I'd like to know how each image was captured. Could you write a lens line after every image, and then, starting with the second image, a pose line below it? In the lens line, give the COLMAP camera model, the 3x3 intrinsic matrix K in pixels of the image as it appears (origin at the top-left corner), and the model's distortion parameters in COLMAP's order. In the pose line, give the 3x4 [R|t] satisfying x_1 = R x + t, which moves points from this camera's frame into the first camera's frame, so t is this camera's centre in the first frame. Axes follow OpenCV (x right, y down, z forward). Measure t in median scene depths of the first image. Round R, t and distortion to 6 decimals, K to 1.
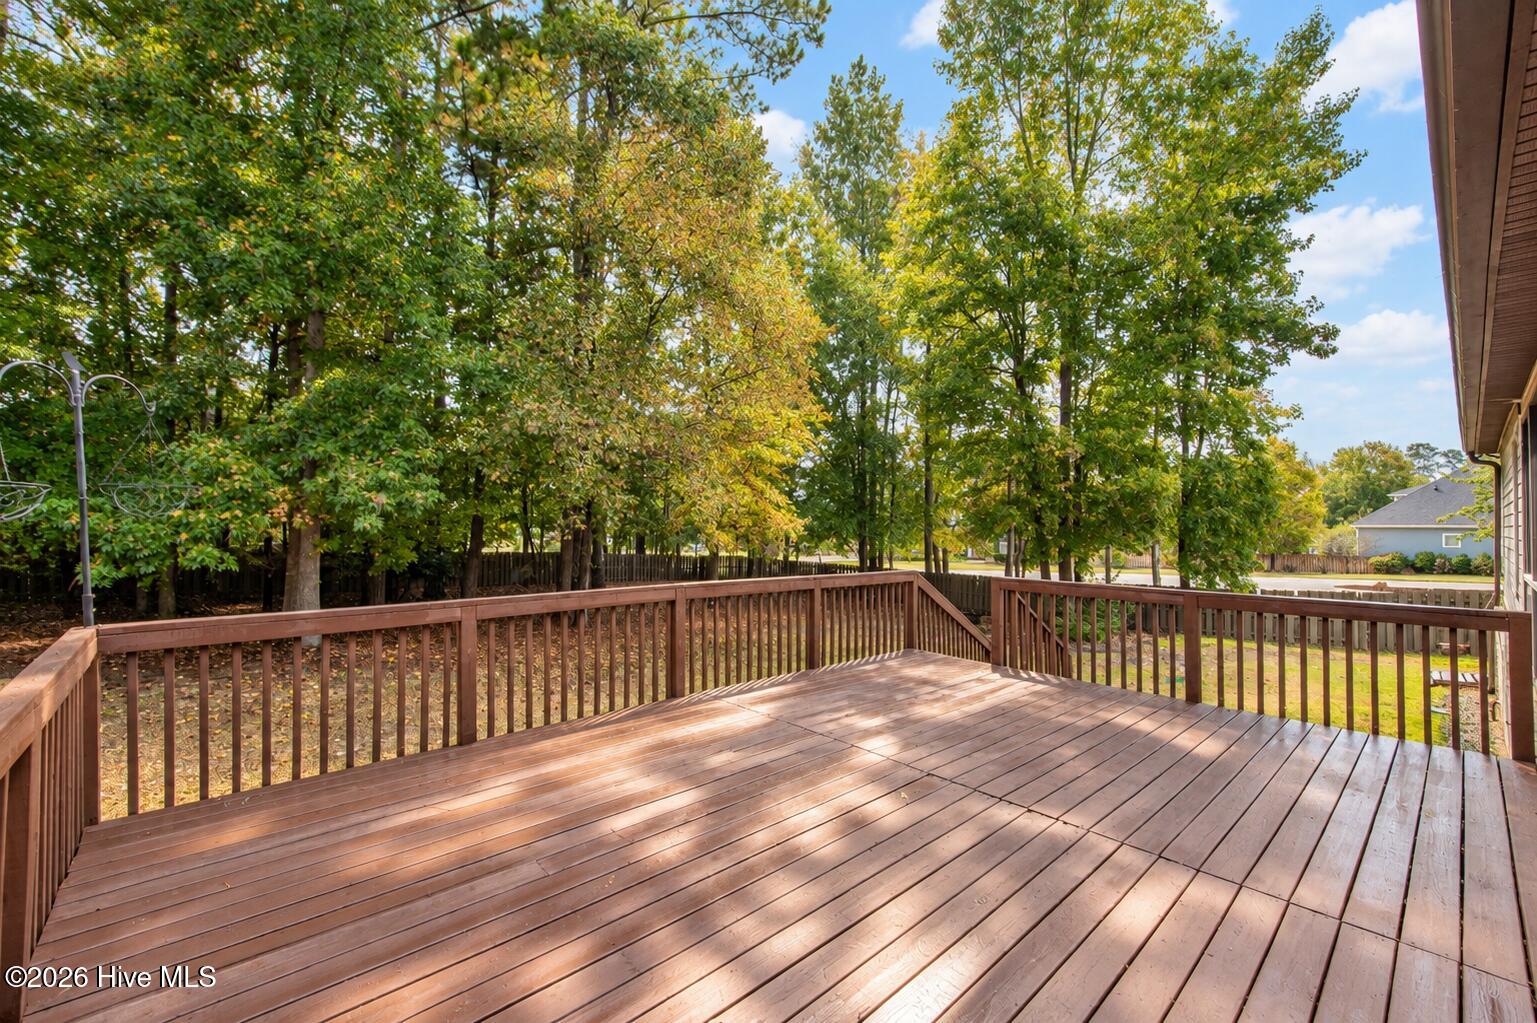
lens RADIAL K [[614.7, 0, 768.5], [0, 614.7, 511.5], [0, 0, 1]] dist [-0.002036, -0.000416]
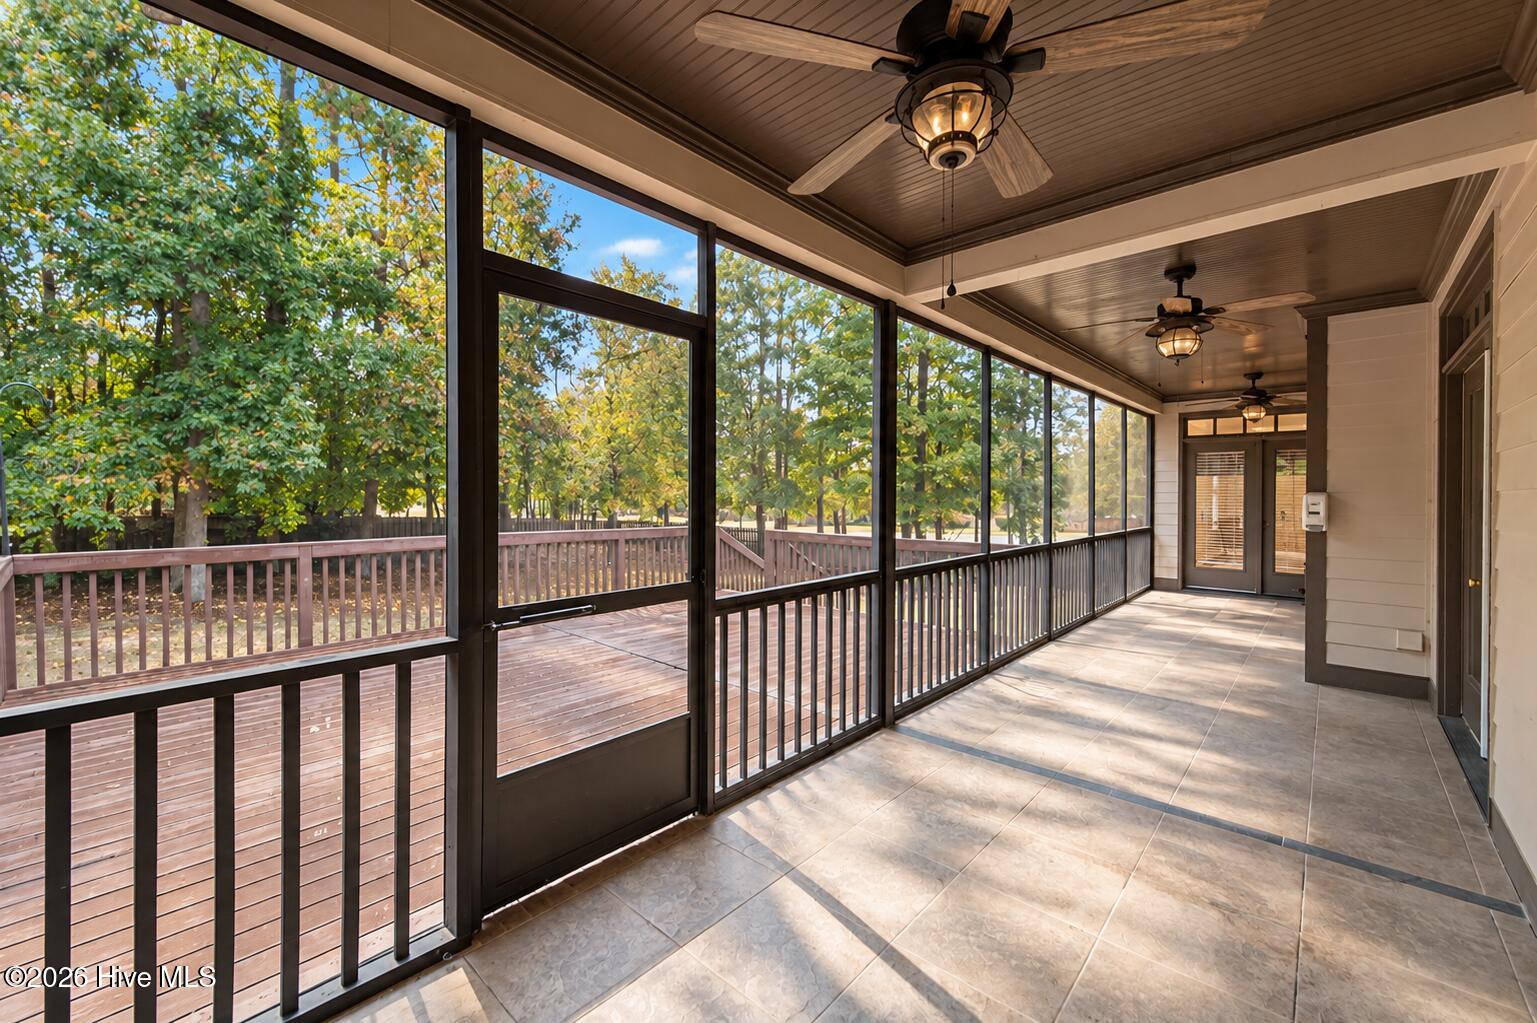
lens RADIAL K [[614.6, 0, 764.9], [0, 614.6, 488.8], [0, 0, 1]] dist [0.001130, 0.000580]
pose [[0.995781, 0.004178, 0.091668, 0.174852], [-0.005680, 0.999854, 0.016138, -0.001982], [-0.091587, -0.016590, 0.995659, -0.197967]]
